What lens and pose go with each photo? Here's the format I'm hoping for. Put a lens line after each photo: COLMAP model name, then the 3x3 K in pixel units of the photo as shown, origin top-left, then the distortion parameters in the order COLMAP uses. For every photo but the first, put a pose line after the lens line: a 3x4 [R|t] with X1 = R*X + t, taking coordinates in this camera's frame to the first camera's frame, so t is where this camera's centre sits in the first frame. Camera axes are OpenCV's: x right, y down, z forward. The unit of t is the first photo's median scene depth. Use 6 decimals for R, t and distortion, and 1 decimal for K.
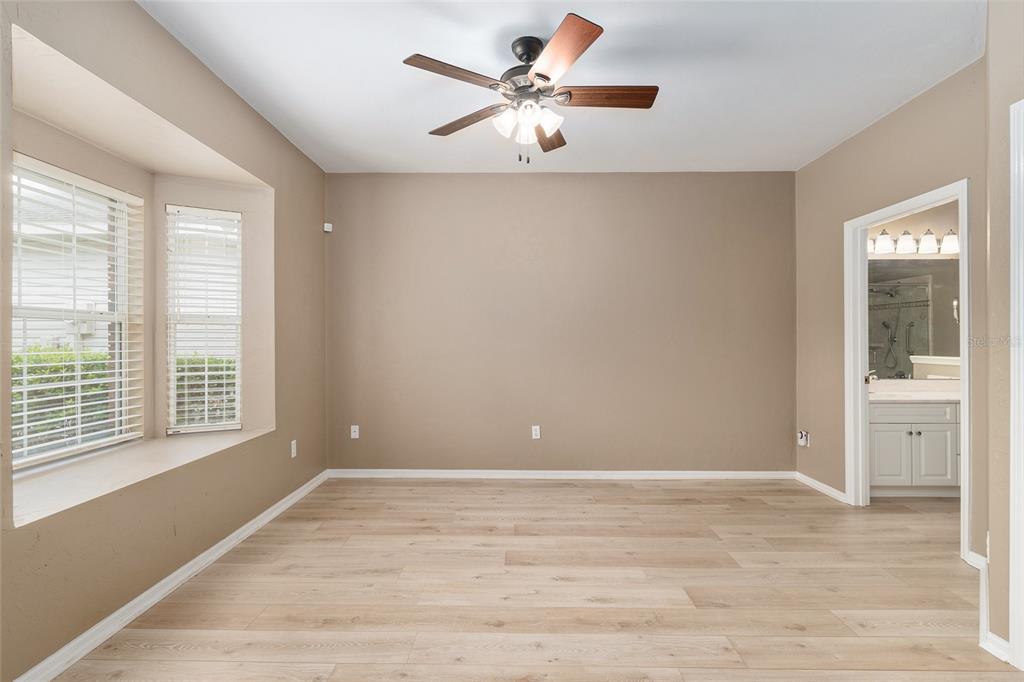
lens RADIAL K [[461.0, 0, 512.0], [0, 461.0, 341.0], [0, 0, 1]] dist [-0.001285, -0.000352]
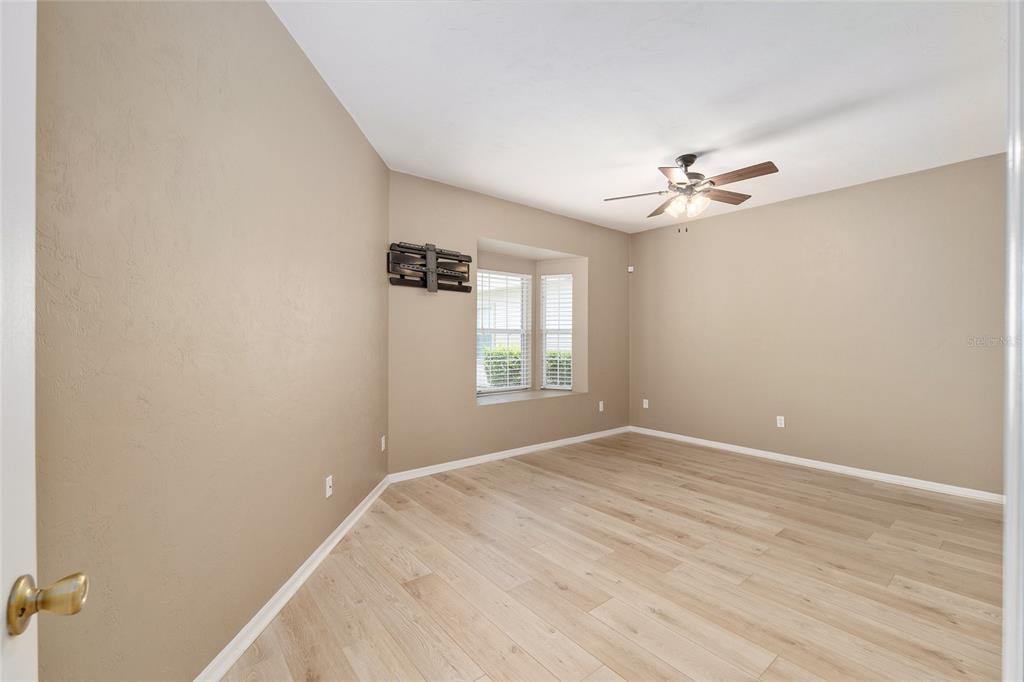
lens RADIAL K [[435.3, 0, 510.4], [0, 435.3, 341.0], [0, 0, 1]] dist [-0.007013, -0.000424]
pose [[0.639464, 0.005187, -0.768804, 0.660736], [-0.005724, 0.999982, 0.001986, -0.009352], [0.768800, 0.003130, 0.639482, -0.344135]]
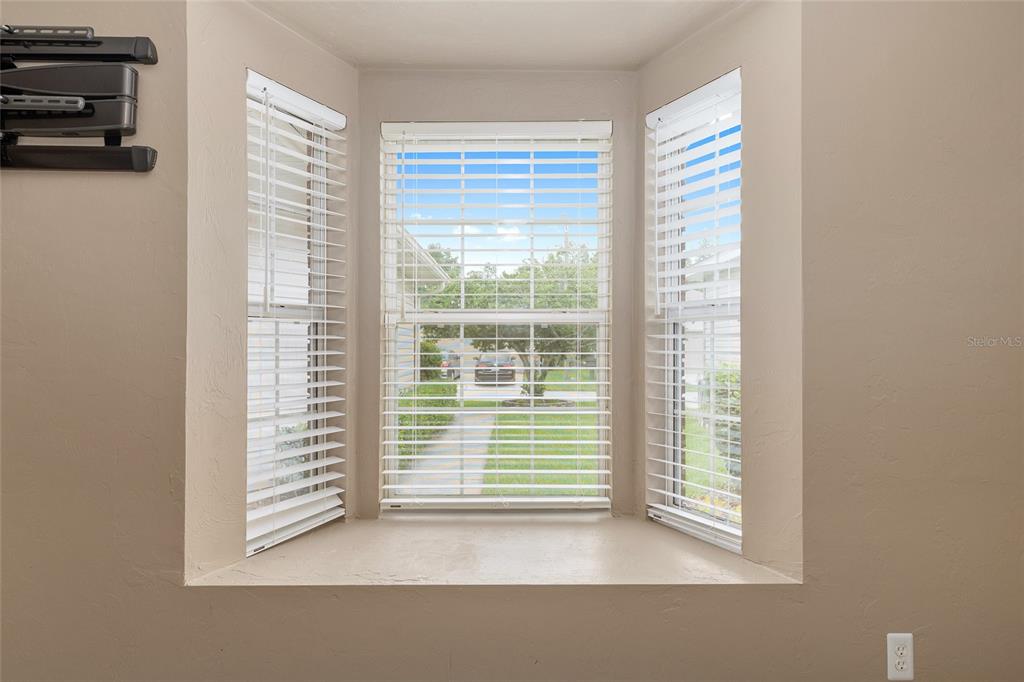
lens RADIAL K [[597.9, 0, 513.1], [0, 597.9, 351.2], [0, 0, 1]] dist [0.028262, 0.000164]
pose [[0.000021, -0.009358, -0.999956, -0.003228], [-0.001278, 0.999955, -0.009358, 0.005628], [0.999999, 0.001278, 0.000009, 0.859656]]
